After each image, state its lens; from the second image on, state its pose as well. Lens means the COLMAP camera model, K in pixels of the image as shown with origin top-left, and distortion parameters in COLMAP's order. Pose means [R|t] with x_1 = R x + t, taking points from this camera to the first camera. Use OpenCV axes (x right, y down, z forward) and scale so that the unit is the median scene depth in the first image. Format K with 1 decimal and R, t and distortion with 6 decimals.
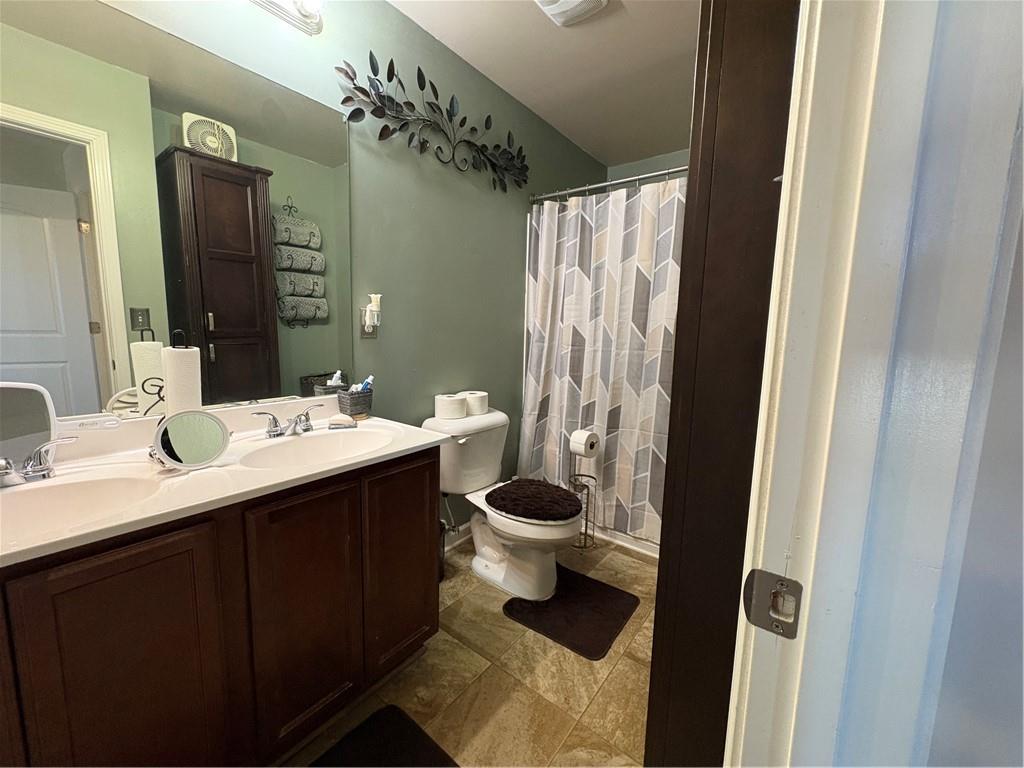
lens RADIAL K [[406.5, 0, 511.5], [0, 406.5, 382.7], [0, 0, 1]] dist [-0.000724, 0.000335]
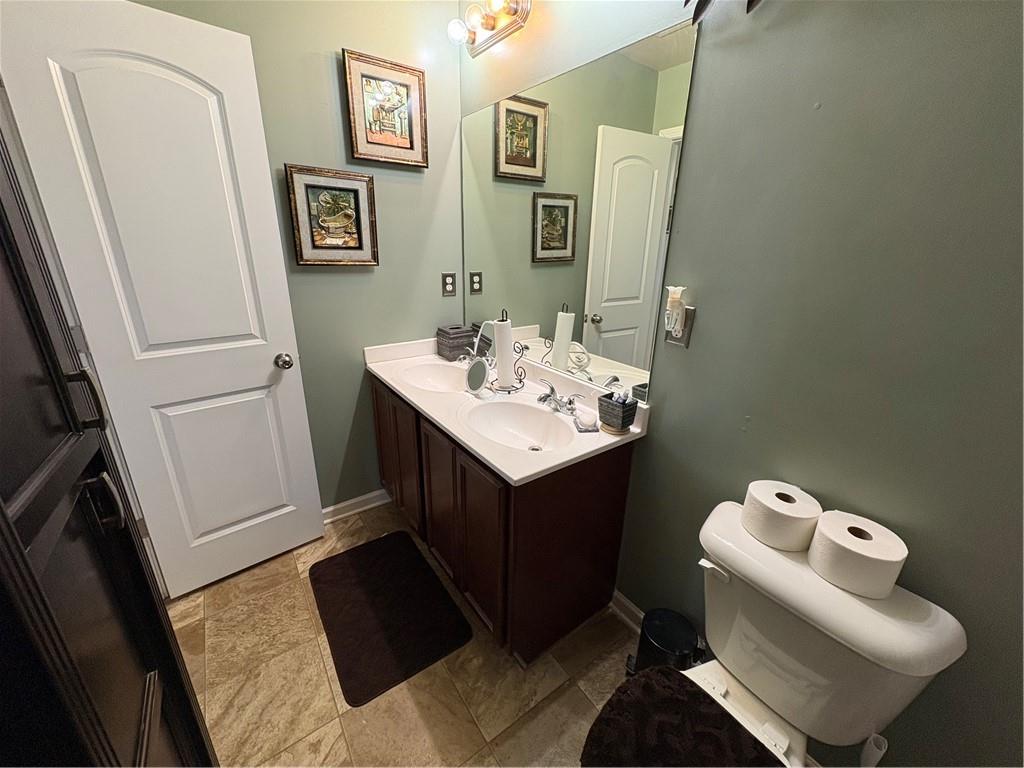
lens RADIAL K [[406.5, 0, 512.0], [0, 406.5, 382.9], [0, 0, 1]] dist [-0.000724, 0.000335]
pose [[-0.278115, 0.289126, -0.916001, 0.550376], [-0.150973, 0.928614, 0.338945, -0.329037], [0.948609, 0.232557, -0.214611, 1.176085]]
